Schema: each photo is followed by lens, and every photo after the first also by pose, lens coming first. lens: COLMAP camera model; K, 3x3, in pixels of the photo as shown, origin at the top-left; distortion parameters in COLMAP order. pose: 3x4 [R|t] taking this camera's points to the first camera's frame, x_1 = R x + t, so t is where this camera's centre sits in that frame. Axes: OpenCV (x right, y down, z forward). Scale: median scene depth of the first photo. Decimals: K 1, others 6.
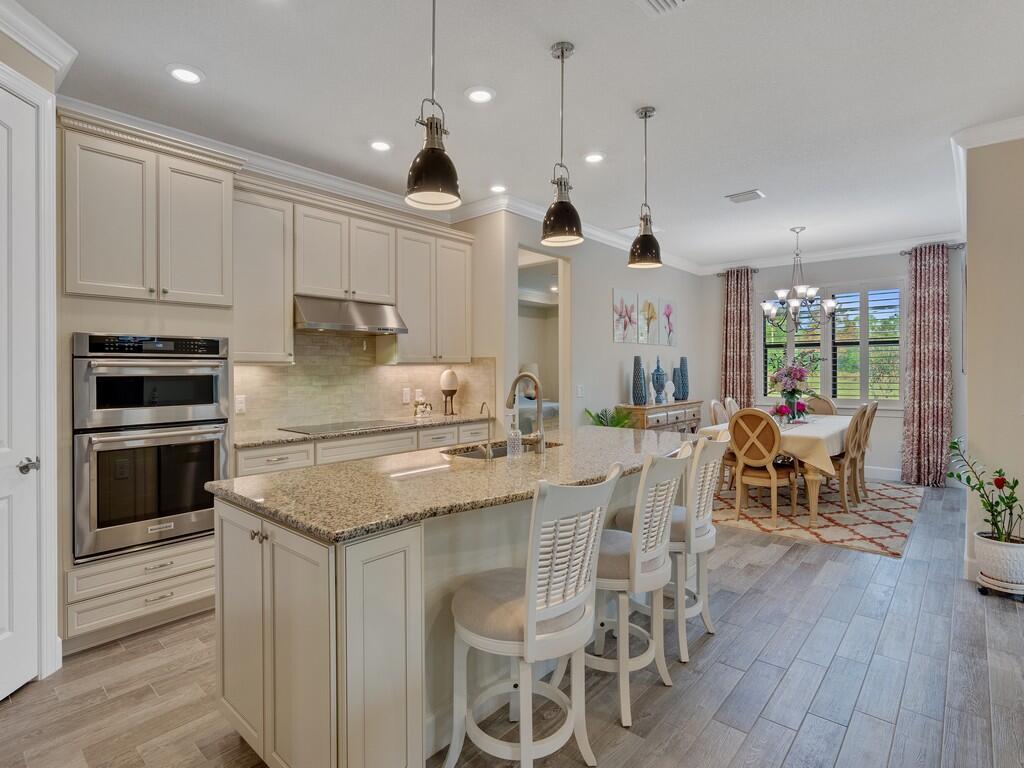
lens RADIAL K [[523.9, 0, 509.7], [0, 523.9, 369.0], [0, 0, 1]] dist [-0.001350, -0.000873]
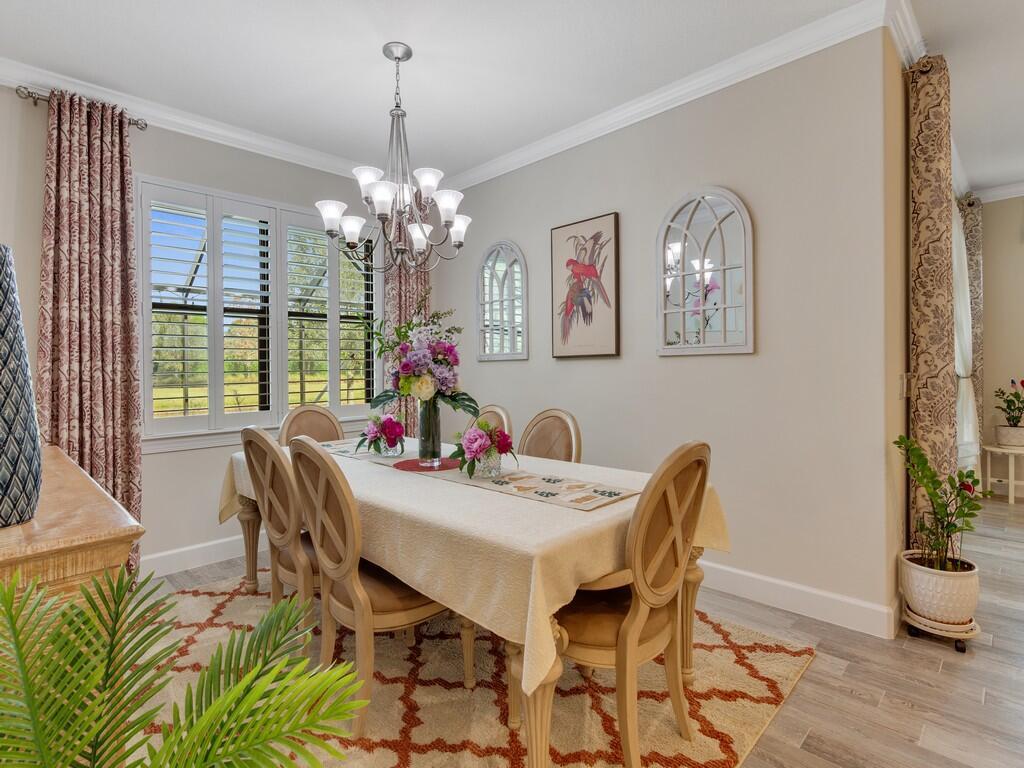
lens RADIAL K [[523.9, 0, 509.7], [0, 523.9, 369.0], [0, 0, 1]] dist [-0.001350, -0.000873]
pose [[0.064785, 0.002910, 0.997895, 0.114919], [0.011920, 0.999922, -0.003689, 0.029690], [-0.997828, 0.012134, 0.064746, 1.209172]]
